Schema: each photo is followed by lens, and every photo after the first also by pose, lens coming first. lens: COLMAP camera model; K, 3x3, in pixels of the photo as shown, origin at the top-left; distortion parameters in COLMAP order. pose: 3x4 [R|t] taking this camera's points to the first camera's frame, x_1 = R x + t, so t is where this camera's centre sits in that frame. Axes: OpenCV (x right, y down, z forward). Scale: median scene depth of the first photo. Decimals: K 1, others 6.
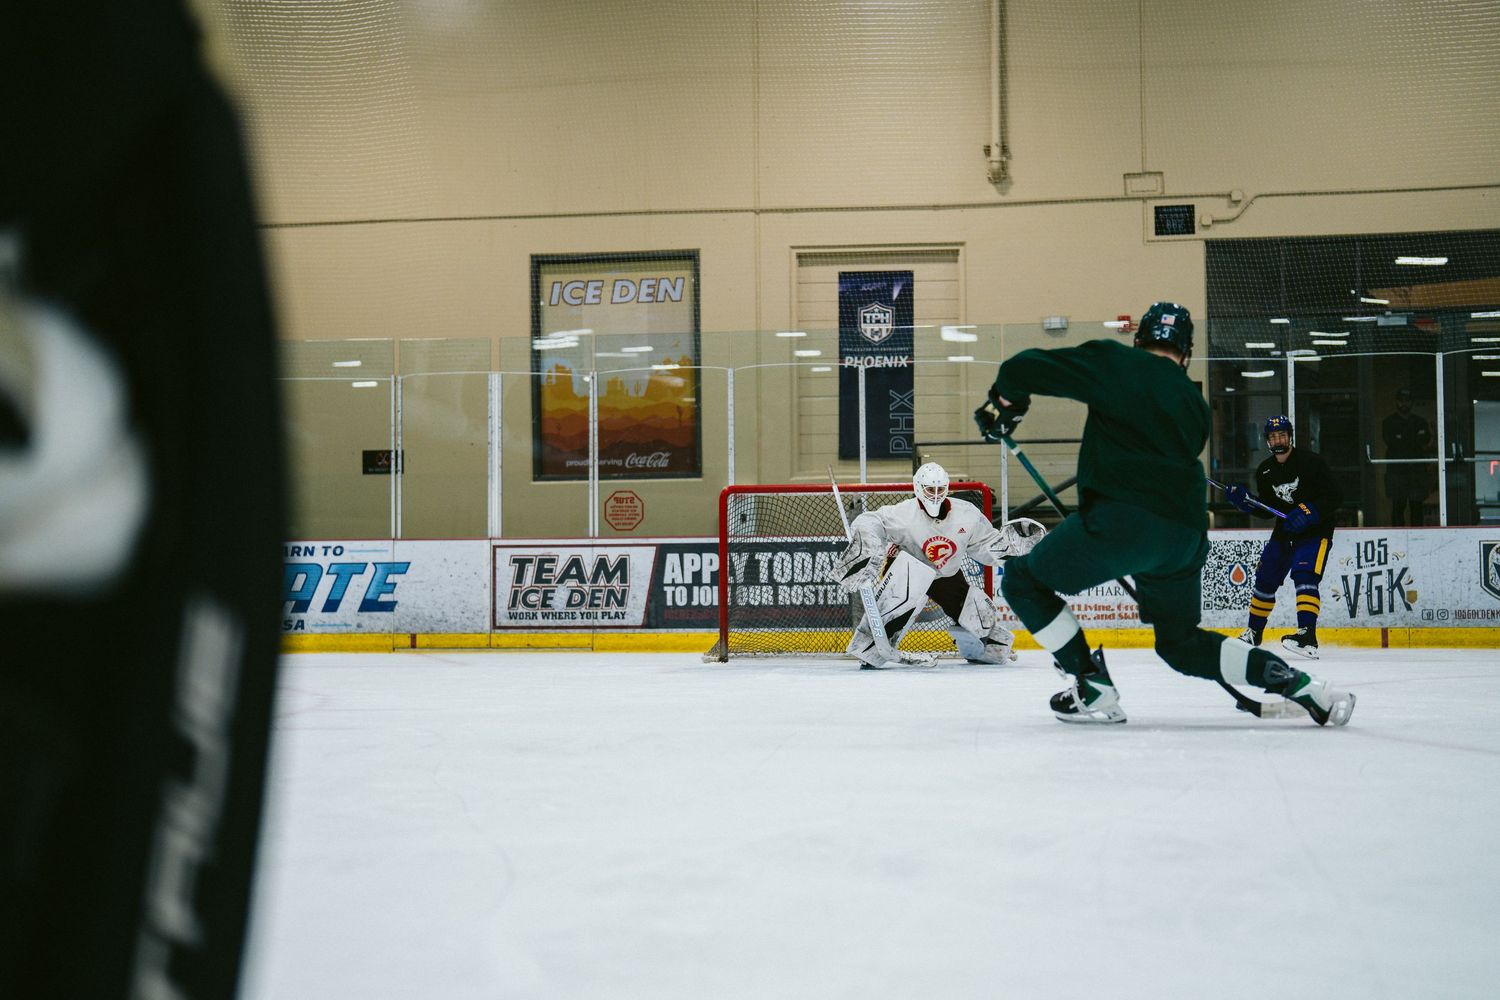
lens RADIAL K [[2279.0, 0, 795.6], [0, 2279.0, 496.2], [0, 0, 1]] dist [0.000441, 0.008430]
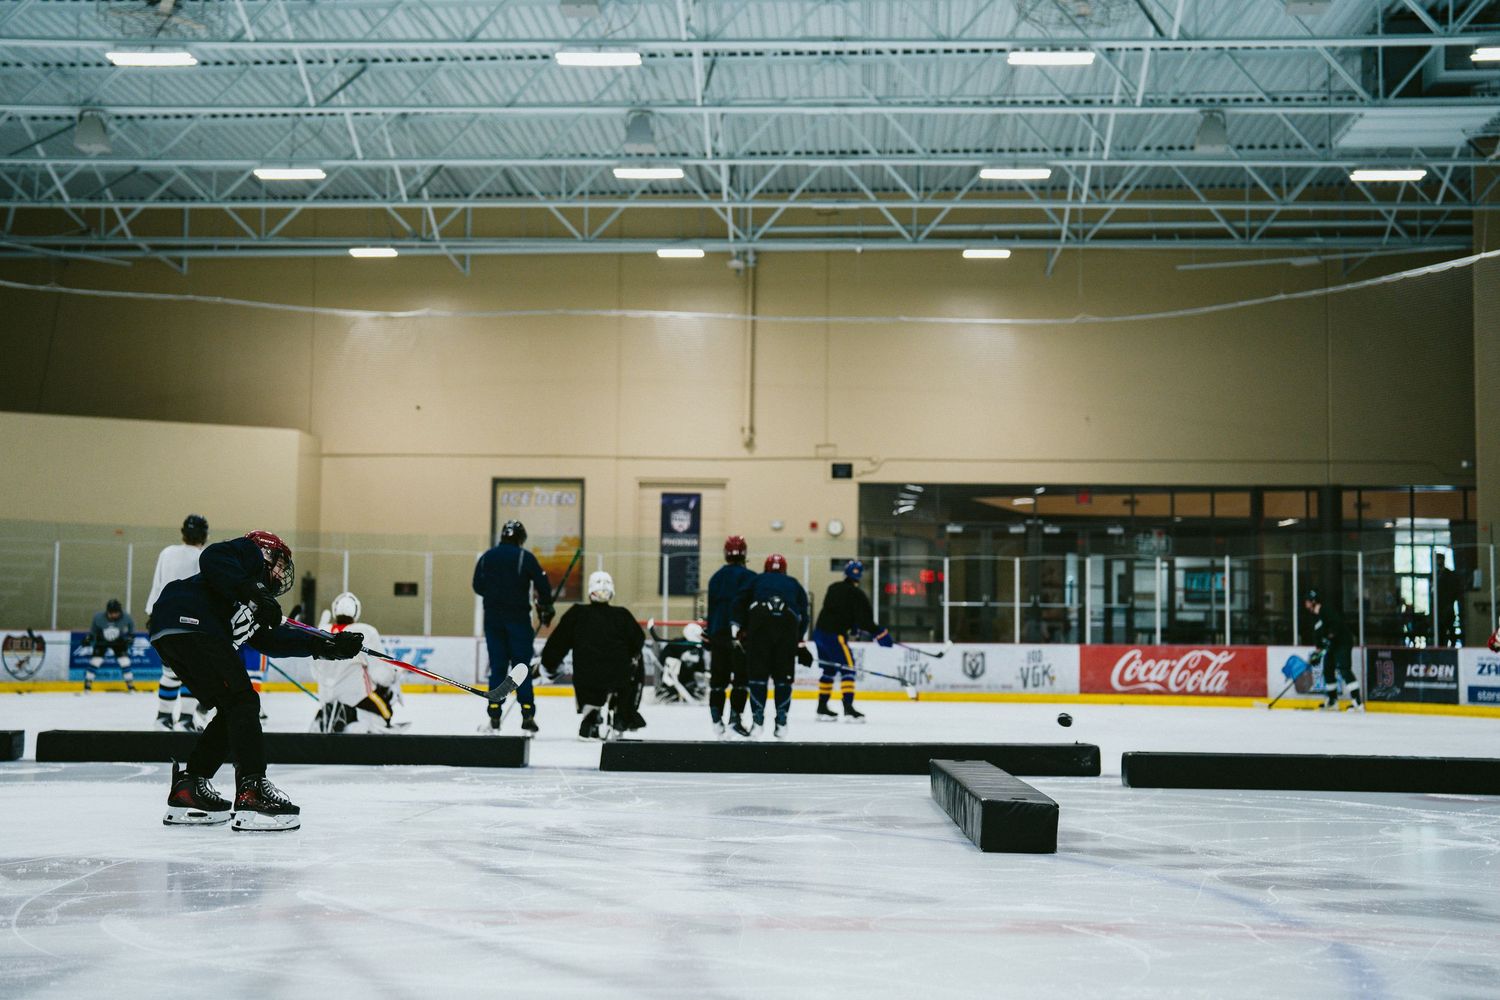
lens RADIAL K [[2019.1, 0, 750.0], [0, 2019.1, 500.0], [0, 0, 1]] dist [-0.019392, 0.001563]
pose [[0.998696, 0.025758, 0.044073, 0.019124], [-0.024135, 0.999024, -0.036990, -0.034231], [-0.044983, 0.035878, 0.998343, -0.629511]]
